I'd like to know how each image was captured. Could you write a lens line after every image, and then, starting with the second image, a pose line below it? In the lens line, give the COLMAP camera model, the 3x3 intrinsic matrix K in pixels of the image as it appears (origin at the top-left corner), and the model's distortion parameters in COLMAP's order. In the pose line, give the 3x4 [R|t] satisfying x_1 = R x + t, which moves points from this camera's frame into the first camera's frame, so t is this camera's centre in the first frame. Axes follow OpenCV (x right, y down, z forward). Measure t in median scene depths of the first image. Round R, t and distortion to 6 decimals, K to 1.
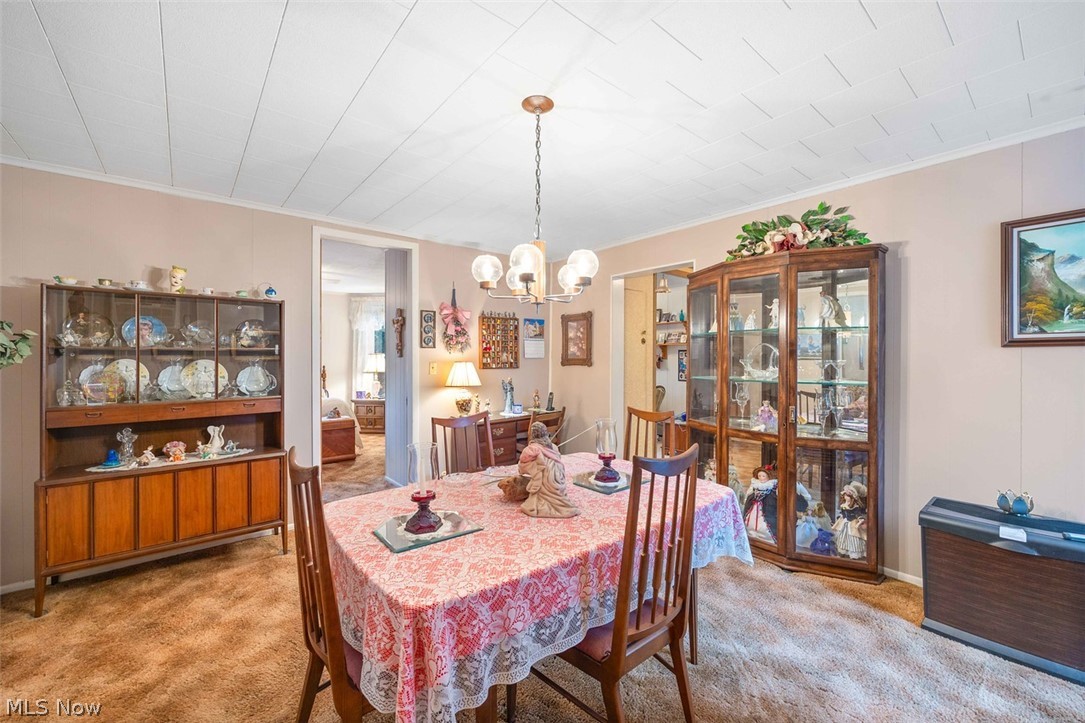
lens RADIAL K [[441.4, 0, 537.8], [0, 441.4, 360.3], [0, 0, 1]] dist [-0.003547, -0.000118]
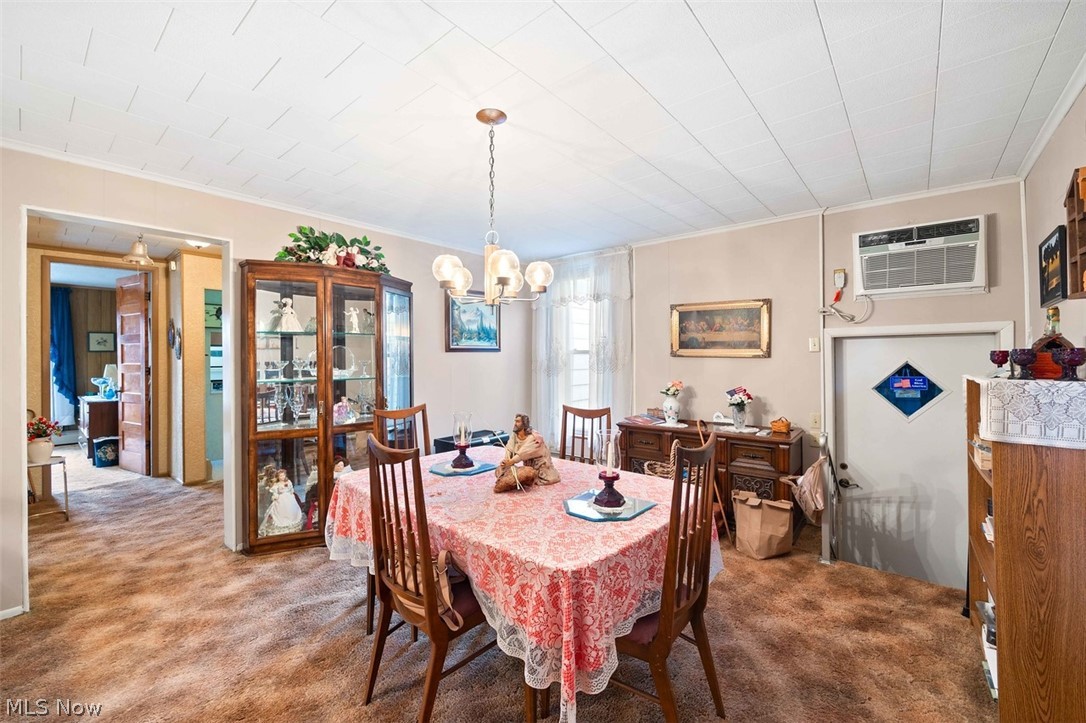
lens RADIAL K [[441.8, 0, 538.3], [0, 441.8, 359.5], [0, 0, 1]] dist [-0.003547, -0.000118]
pose [[-0.176771, -0.017553, 0.984095, -0.724399], [-0.005441, 0.999843, 0.016857, -0.021354], [-0.984237, -0.002374, -0.176839, 0.717314]]
